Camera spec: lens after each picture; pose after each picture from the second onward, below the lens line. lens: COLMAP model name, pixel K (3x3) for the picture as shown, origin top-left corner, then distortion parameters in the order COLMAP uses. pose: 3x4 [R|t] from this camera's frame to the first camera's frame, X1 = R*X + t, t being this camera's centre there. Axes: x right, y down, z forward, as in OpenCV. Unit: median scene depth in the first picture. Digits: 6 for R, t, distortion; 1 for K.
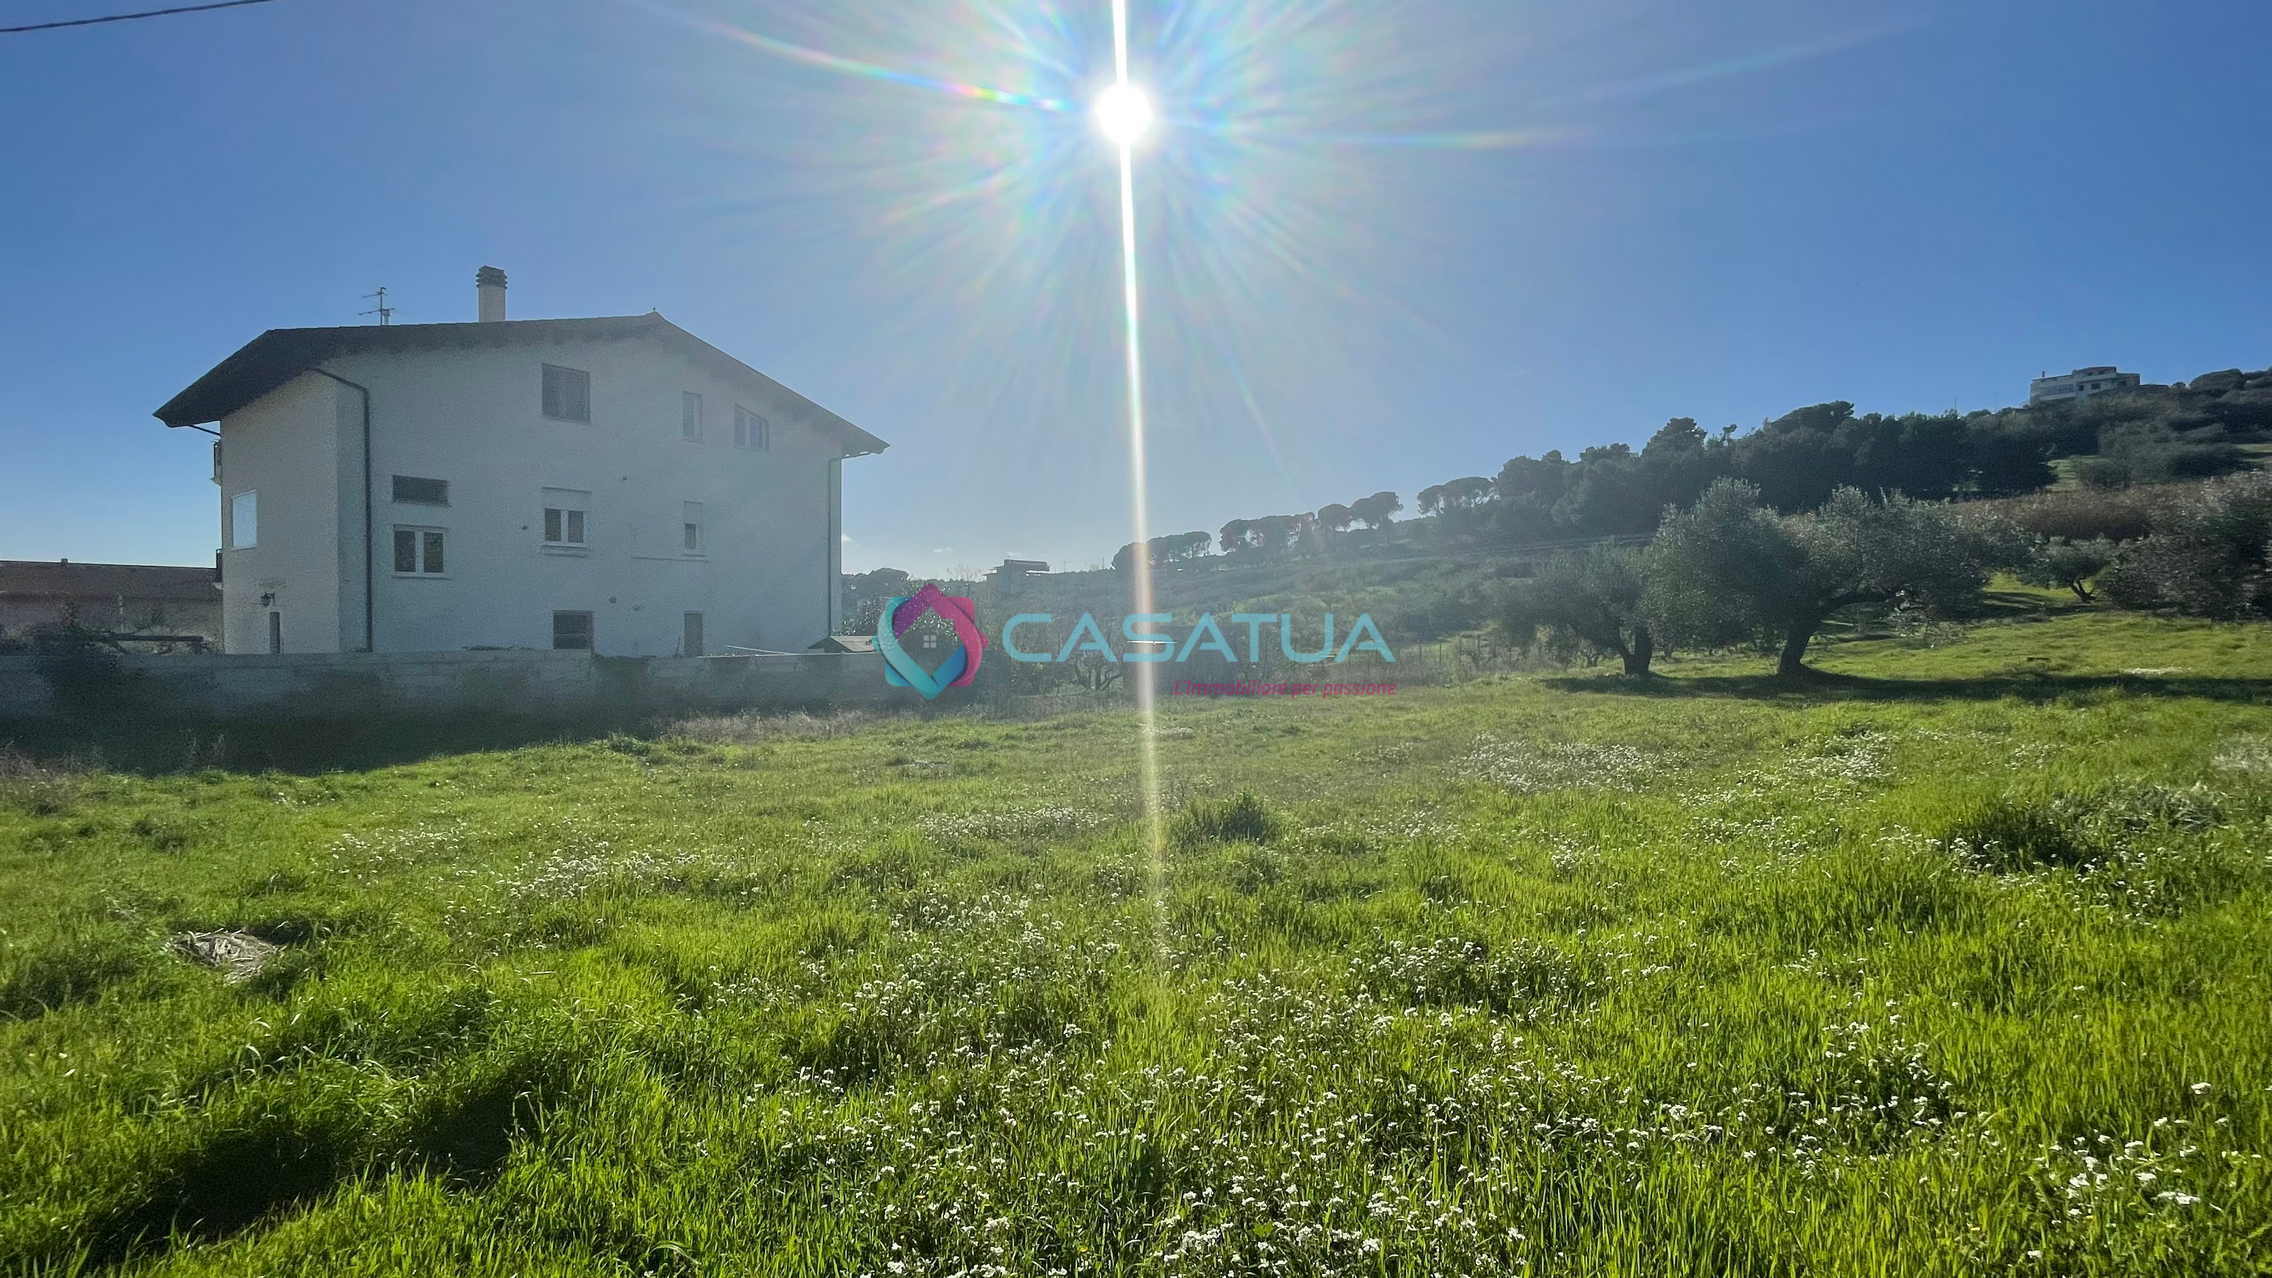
lens RADIAL K [[918.9, 0, 1126.1], [0, 918.9, 638.4], [0, 0, 1]] dist [-0.002877, 0.001118]
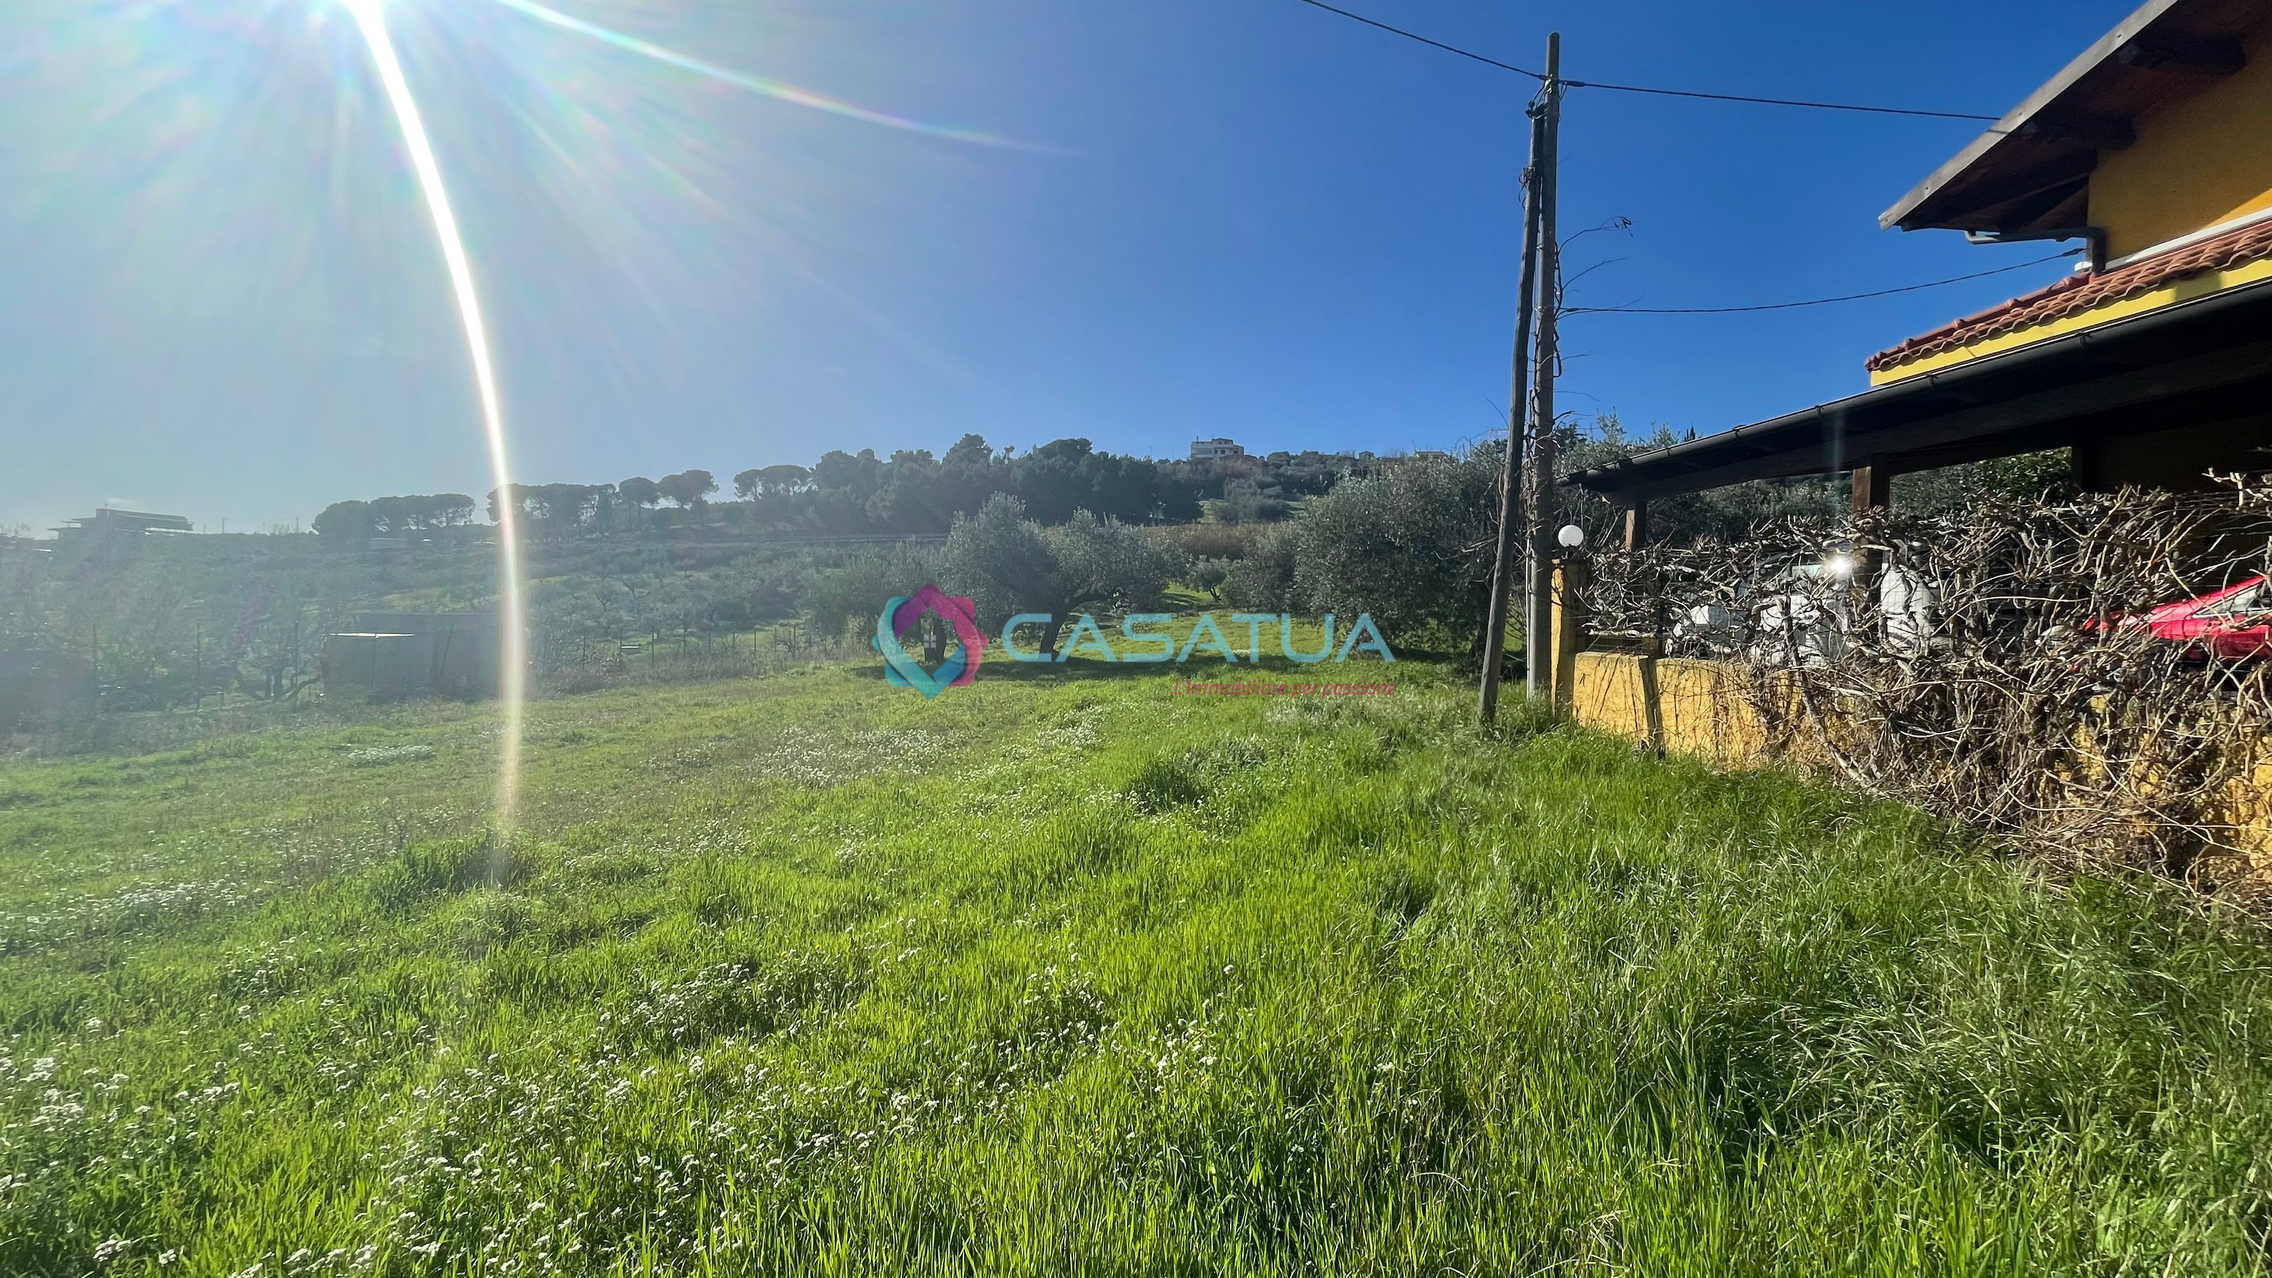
lens RADIAL K [[919.7, 0, 1127.6], [0, 919.7, 635.9], [0, 0, 1]] dist [-0.001207, -0.000149]
pose [[0.758688, -0.006001, 0.651427, 0.013636], [-0.001016, 0.999945, 0.010395, -0.006078], [-0.651453, -0.008549, 0.758640, 0.000891]]
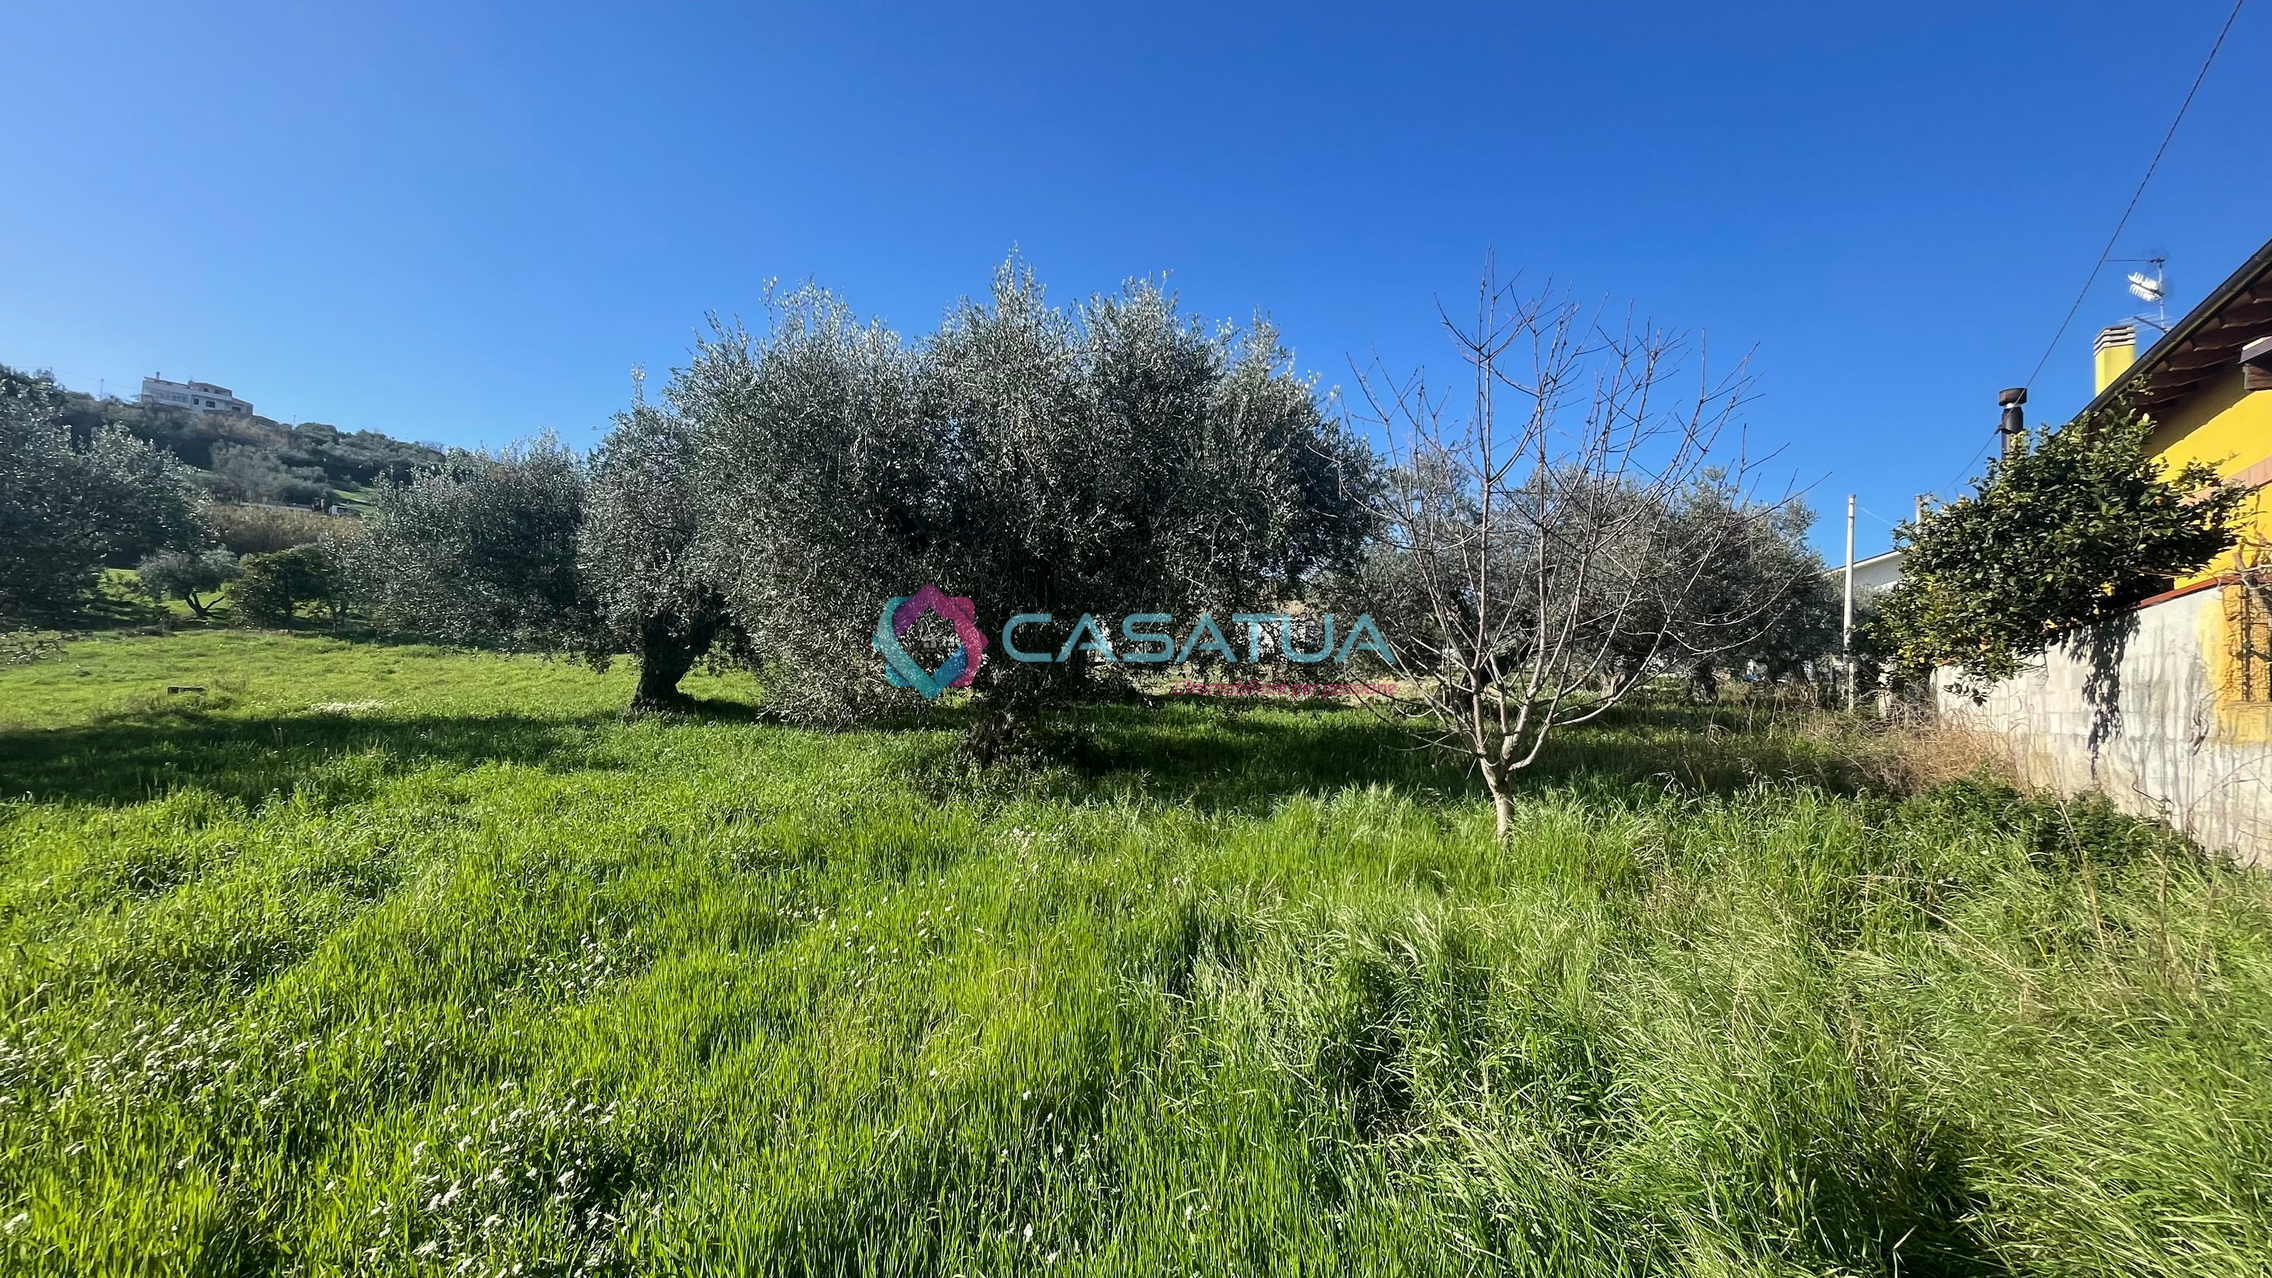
lens RADIAL K [[918.5, 0, 1126.2], [0, 918.5, 640.1], [0, 0, 1]] dist [-0.000630, -0.000436]
pose [[-0.041931, 0.047960, 0.997969, 0.484759], [-0.026604, 0.998439, -0.049101, 0.003477], [-0.998766, -0.028608, -0.040589, 0.548412]]
